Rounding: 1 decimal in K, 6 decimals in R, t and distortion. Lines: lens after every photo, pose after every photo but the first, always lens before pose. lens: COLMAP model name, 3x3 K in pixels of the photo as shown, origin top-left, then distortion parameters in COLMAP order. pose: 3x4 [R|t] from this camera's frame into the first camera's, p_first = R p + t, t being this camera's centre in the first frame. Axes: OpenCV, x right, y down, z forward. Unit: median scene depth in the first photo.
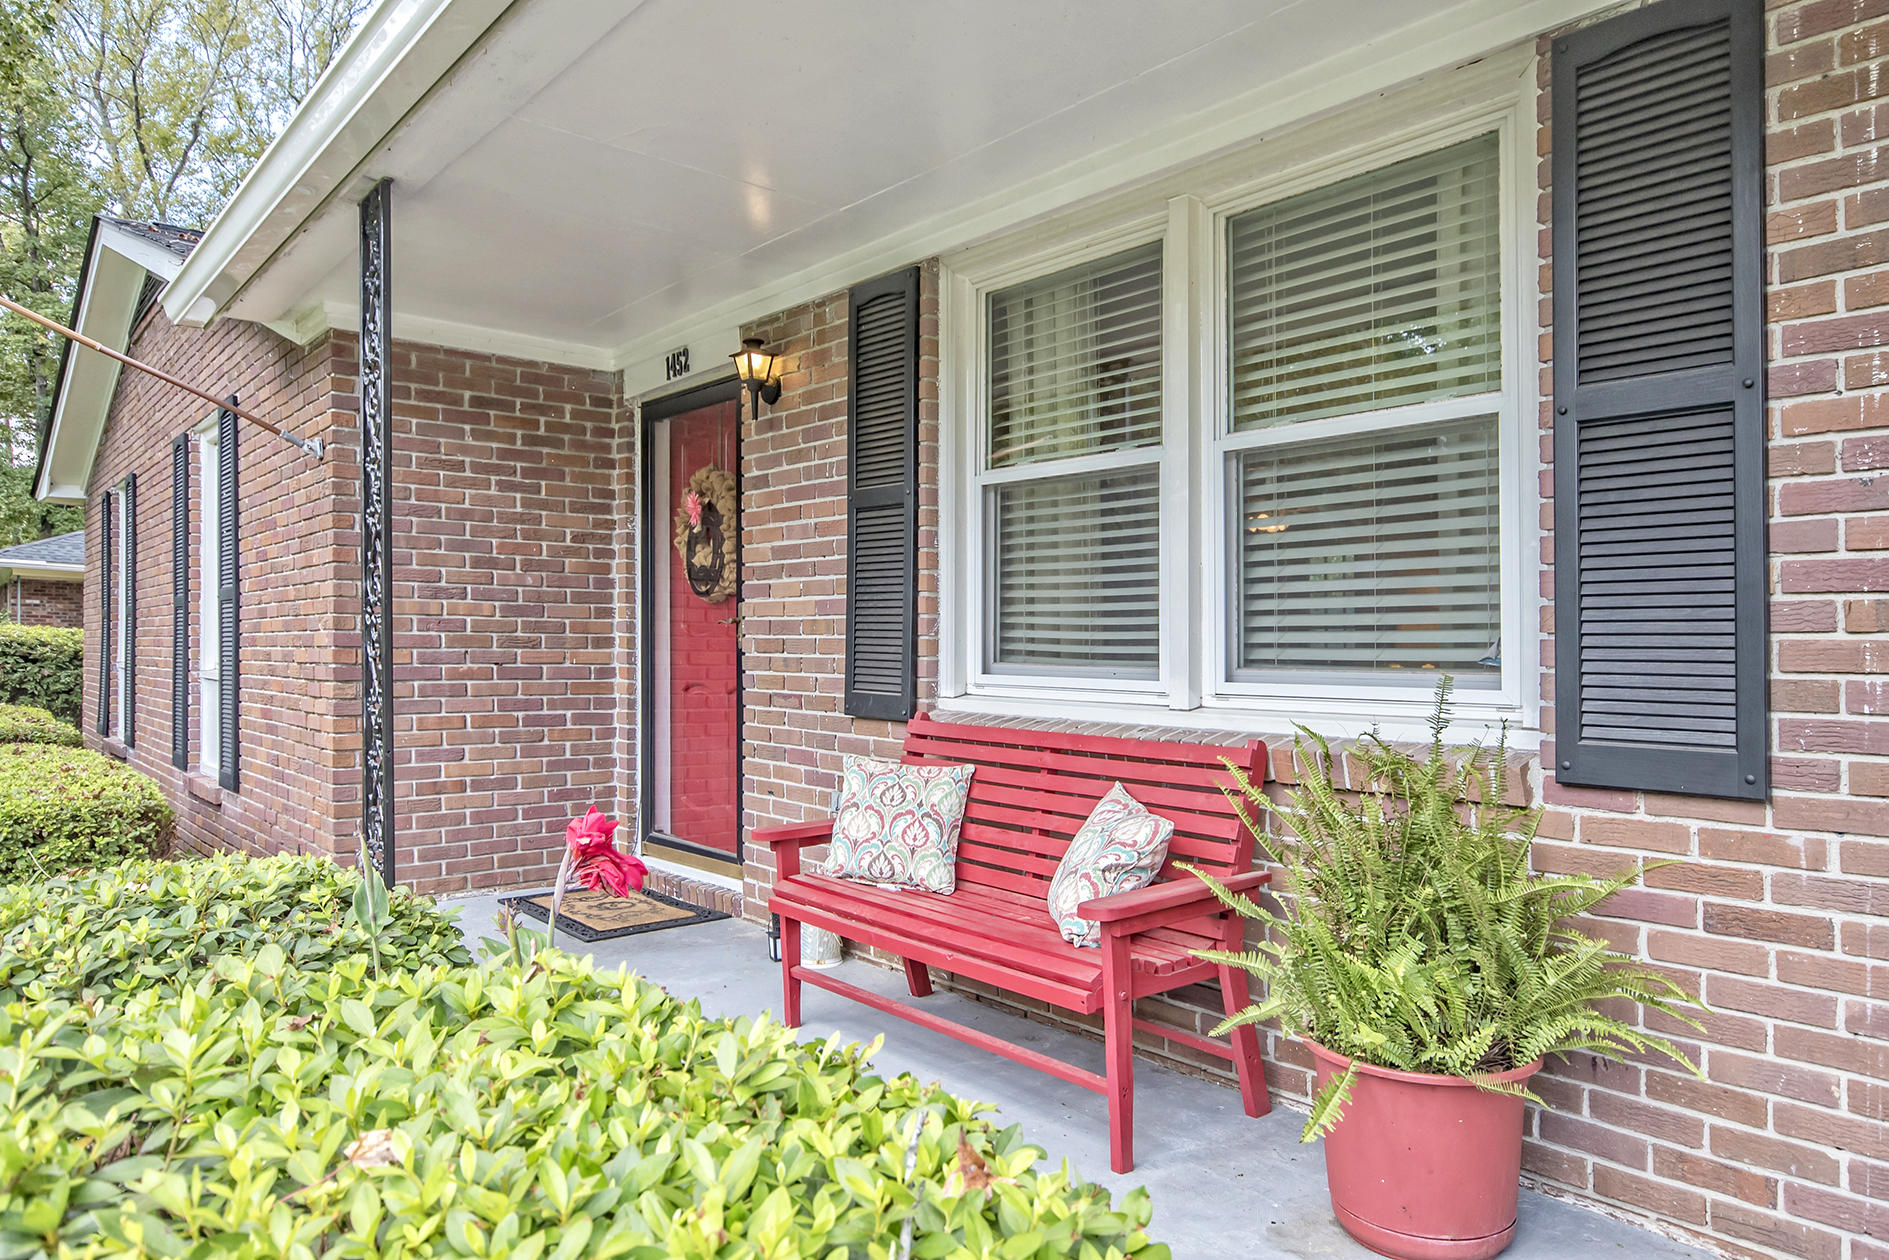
lens RADIAL K [[1347.7, 0, 948.1], [0, 1347.7, 644.4], [0, 0, 1]] dist [0.004488, 0.000529]
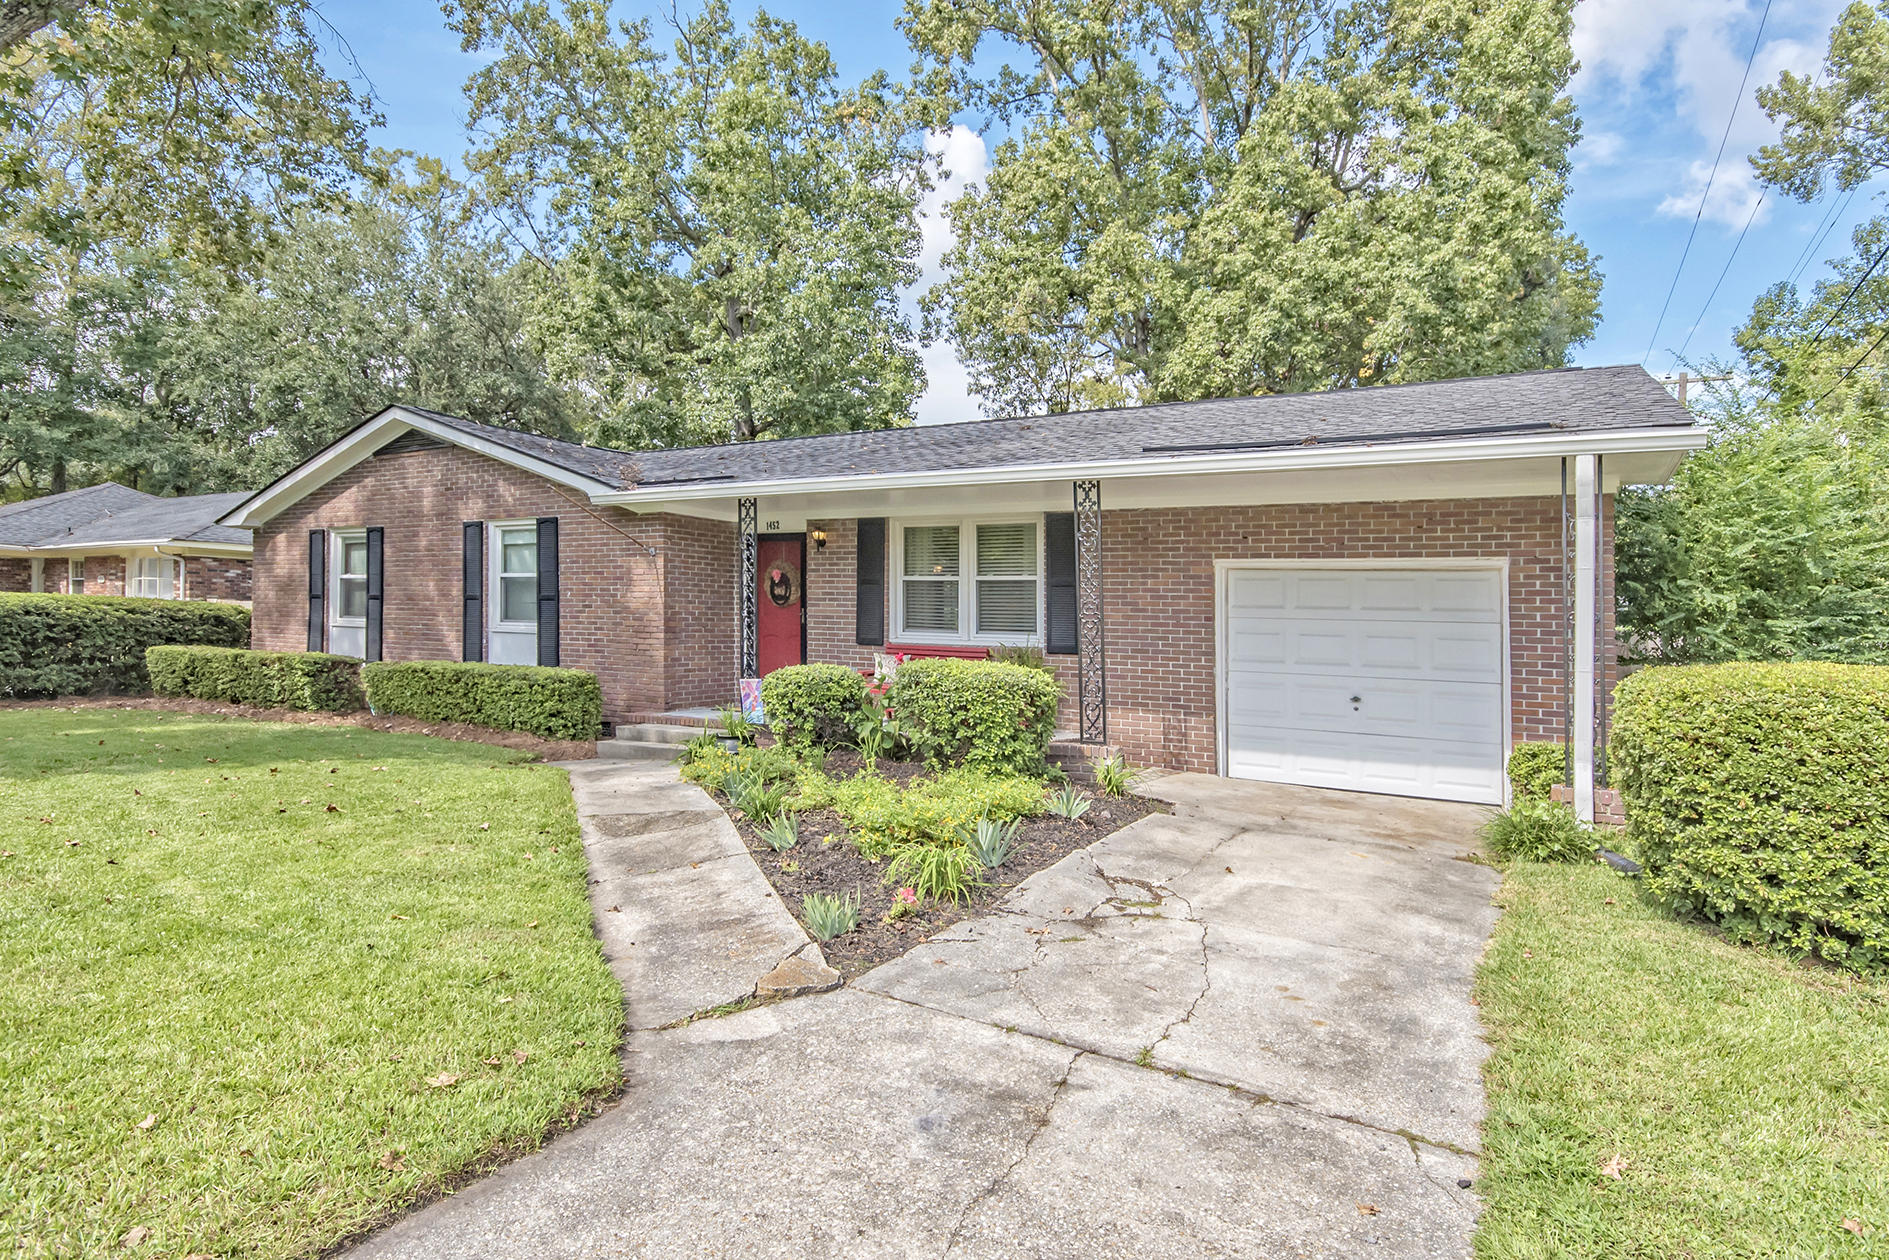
lens RADIAL K [[1005.4, 0, 977.1], [0, 1005.4, 628.3], [0, 0, 1]] dist [0.001405, -0.000084]
pose [[0.934499, 0.014327, 0.355678, -0.664605], [-0.017875, 0.999818, 0.006690, -0.008695], [-0.355517, -0.012610, 0.934585, -1.422898]]
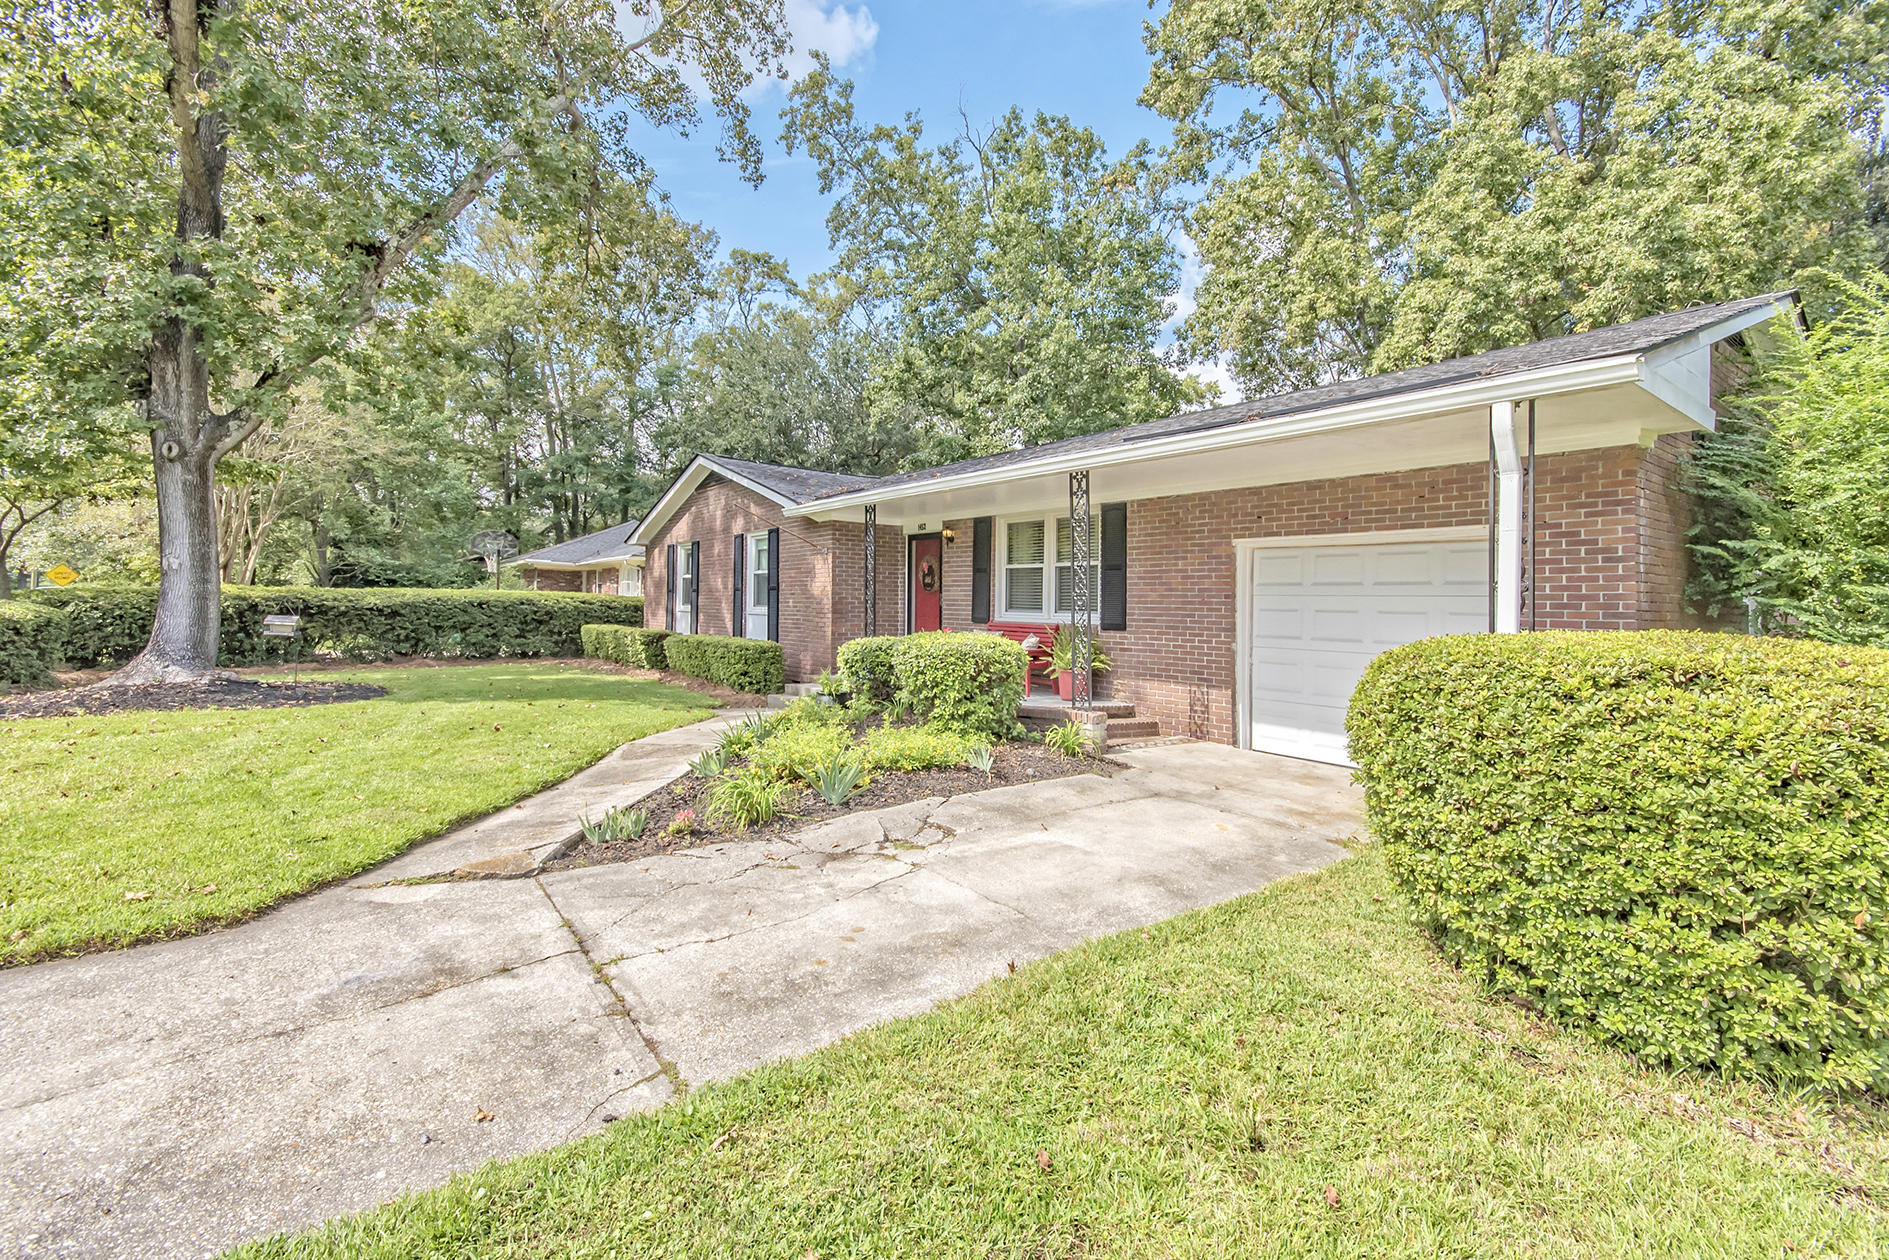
lens RADIAL K [[830.1, 0, 957.5], [0, 830.1, 613.4], [0, 0, 1]] dist [0.003720, -0.000046]
pose [[0.999472, 0.012805, -0.029879, -0.041872], [-0.012556, 0.999885, 0.008516, 0.004808], [0.029984, -0.008136, 0.999517, -1.462006]]
